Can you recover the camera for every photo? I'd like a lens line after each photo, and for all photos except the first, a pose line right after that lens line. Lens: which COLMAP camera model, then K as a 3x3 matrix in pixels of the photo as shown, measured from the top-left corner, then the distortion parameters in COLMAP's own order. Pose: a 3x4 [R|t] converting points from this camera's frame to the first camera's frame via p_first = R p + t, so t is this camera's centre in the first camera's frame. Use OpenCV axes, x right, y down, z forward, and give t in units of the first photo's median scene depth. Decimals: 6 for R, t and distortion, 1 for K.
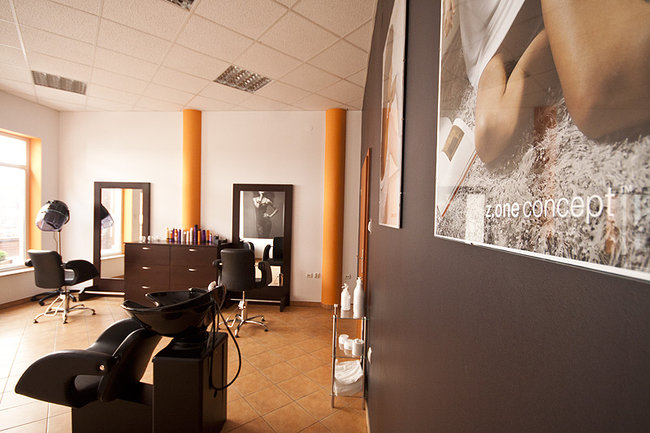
lens RADIAL K [[299.2, 0, 322.9], [0, 299.2, 225.3], [0, 0, 1]] dist [0.012267, -0.013492]
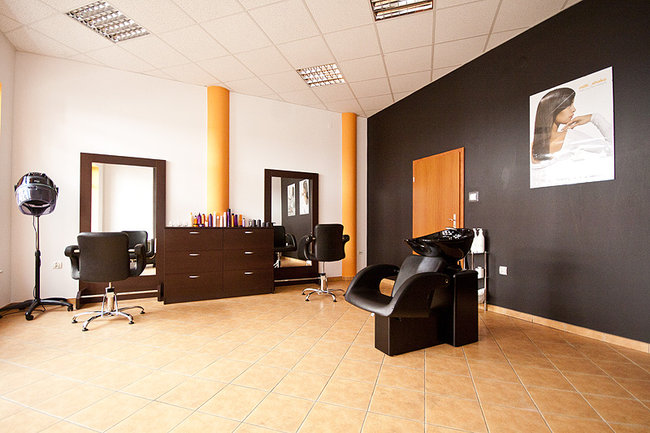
lens RADIAL K [[299.2, 0, 322.9], [0, 299.2, 225.3], [0, 0, 1]] dist [0.012267, -0.013492]
pose [[0.856492, -0.019484, 0.515792, -0.673321], [0.032639, 0.999332, -0.016450, 0.077073], [-0.515127, 0.030924, 0.856556, 0.035854]]
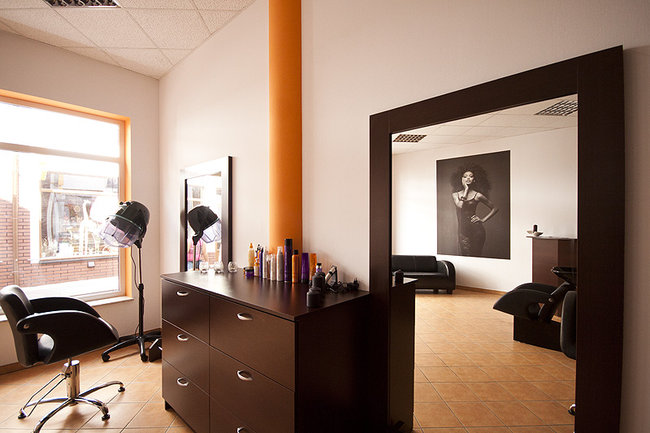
lens RADIAL K [[299.2, 0, 322.9], [0, 299.2, 225.3], [0, 0, 1]] dist [0.012267, -0.013492]
pose [[0.793775, -0.020395, -0.607869, -0.145235], [0.003575, 0.999577, -0.028870, -0.008474], [0.608200, 0.020743, 0.793512, 0.724553]]
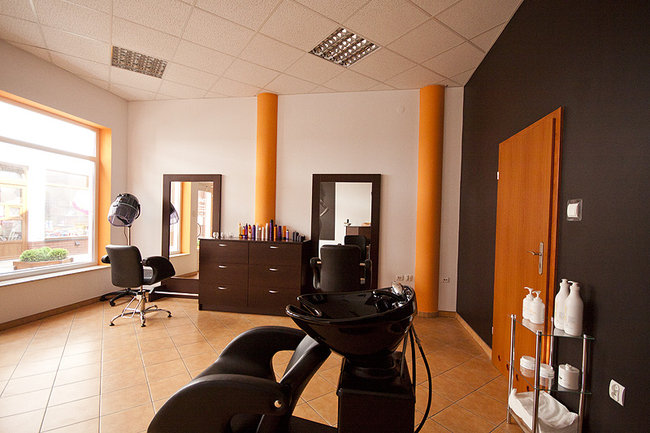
lens RADIAL K [[299.2, 0, 322.9], [0, 299.2, 225.3], [0, 0, 1]] dist [0.012267, -0.013492]
pose [[0.996738, 0.001487, -0.080688, -0.200695], [-0.002402, 0.999934, -0.011246, 0.024956], [0.080666, 0.011403, 0.996676, 0.112109]]
